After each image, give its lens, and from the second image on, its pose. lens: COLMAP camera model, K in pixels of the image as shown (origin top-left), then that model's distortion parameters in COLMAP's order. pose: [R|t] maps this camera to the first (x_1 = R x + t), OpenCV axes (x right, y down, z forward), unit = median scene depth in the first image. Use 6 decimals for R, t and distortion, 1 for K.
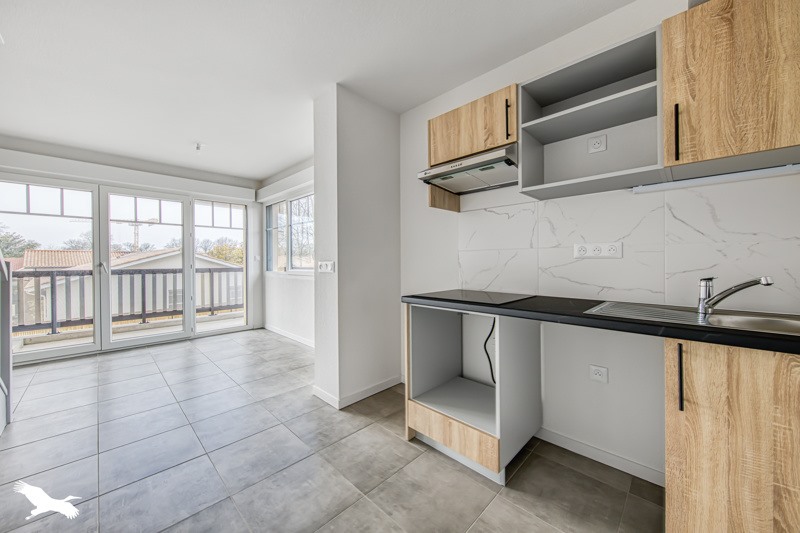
lens RADIAL K [[299.3, 0, 399.6], [0, 299.3, 263.7], [0, 0, 1]] dist [-0.003732, -0.000425]
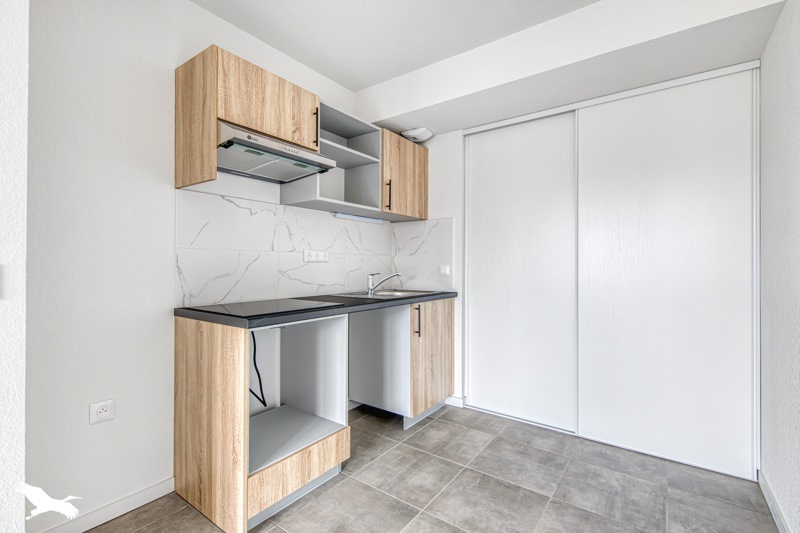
lens RADIAL K [[365.2, 0, 399.1], [0, 365.2, 264.3], [0, 0, 1]] dist [0.001601, 0.000109]
pose [[-0.153546, 0.003563, 0.988135, -0.874489], [0.007966, 0.999965, -0.002368, -0.003310], [-0.988109, 0.007508, -0.153569, 0.864837]]
